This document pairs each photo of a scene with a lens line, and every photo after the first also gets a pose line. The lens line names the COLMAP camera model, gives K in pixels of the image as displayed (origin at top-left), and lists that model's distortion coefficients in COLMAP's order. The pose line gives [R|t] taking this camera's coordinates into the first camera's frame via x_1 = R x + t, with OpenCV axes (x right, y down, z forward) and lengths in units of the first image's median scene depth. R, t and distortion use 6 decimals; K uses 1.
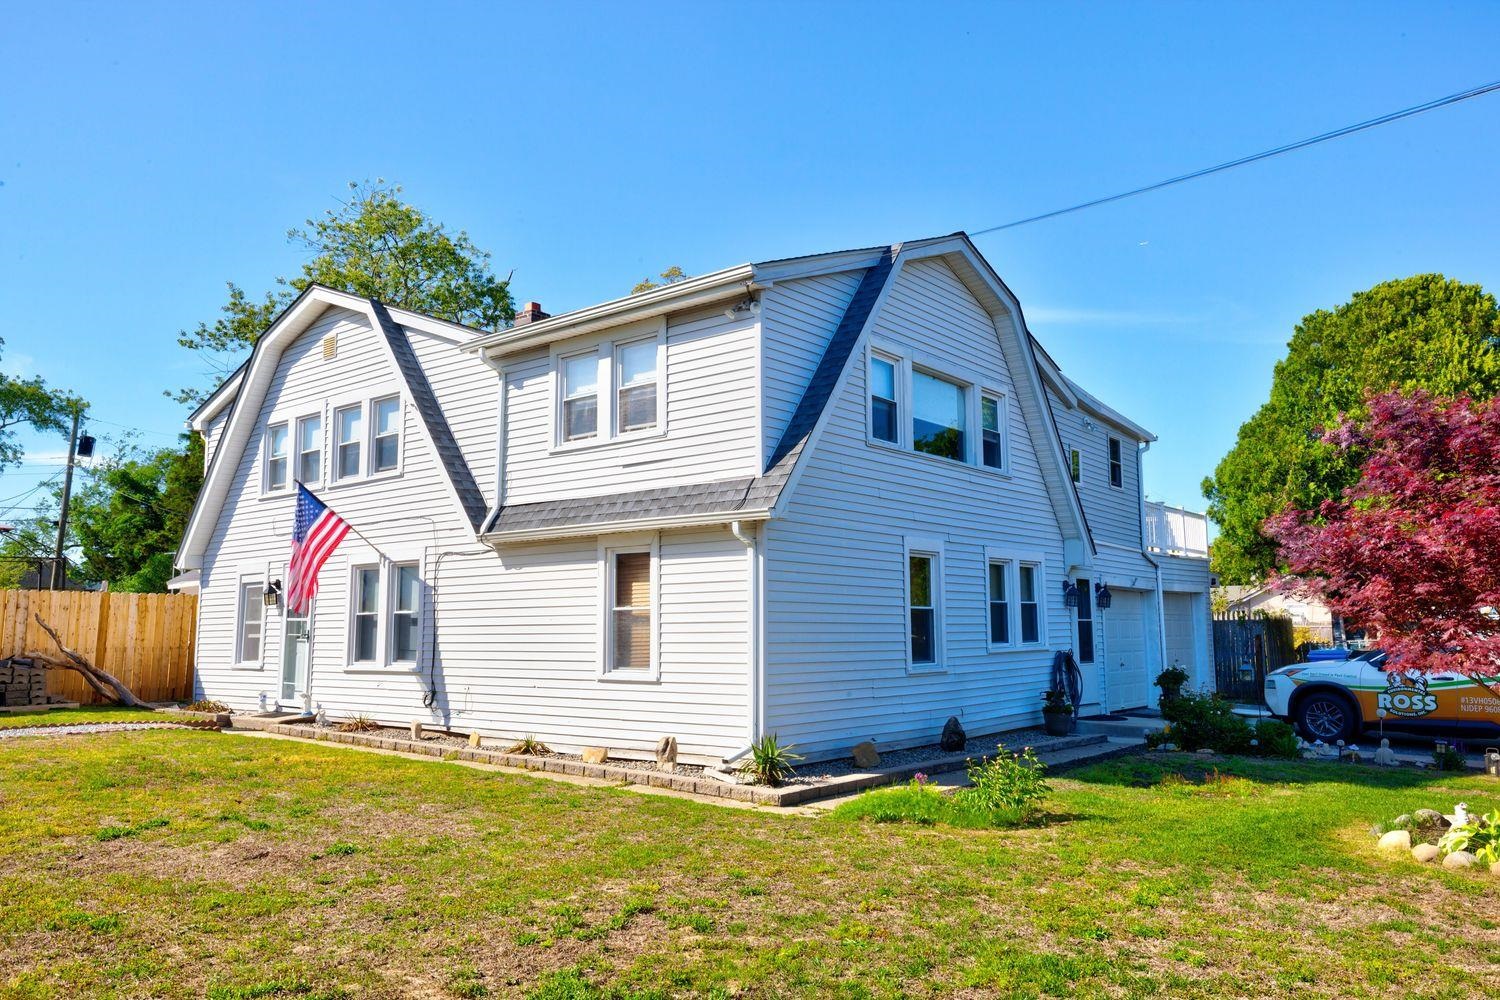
lens RADIAL K [[1083.0, 0, 750.0], [0, 1083.0, 500.0], [0, 0, 1]] dist [0.034090, -0.004417]
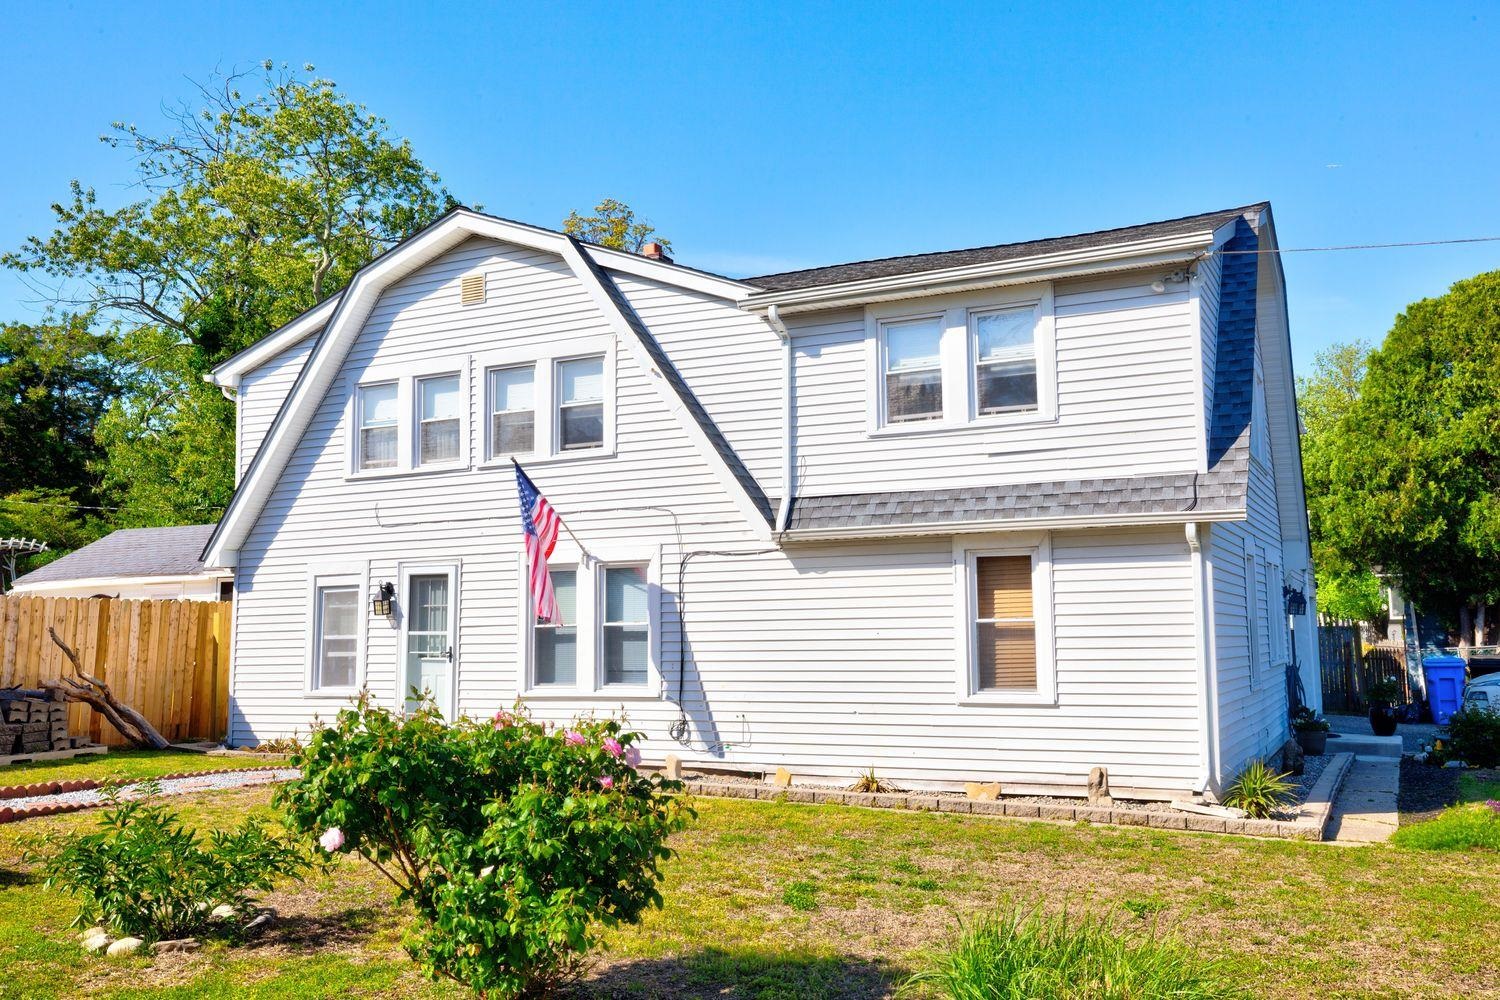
lens RADIAL K [[1306.3, 0, 750.0], [0, 1306.3, 500.0], [0, 0, 1]] dist [0.045091, -0.008804]
pose [[0.973311, 0.016693, 0.228883, -0.463470], [-0.020161, 0.999714, 0.012824, -0.004119], [-0.228603, -0.017097, 0.973370, 0.029527]]
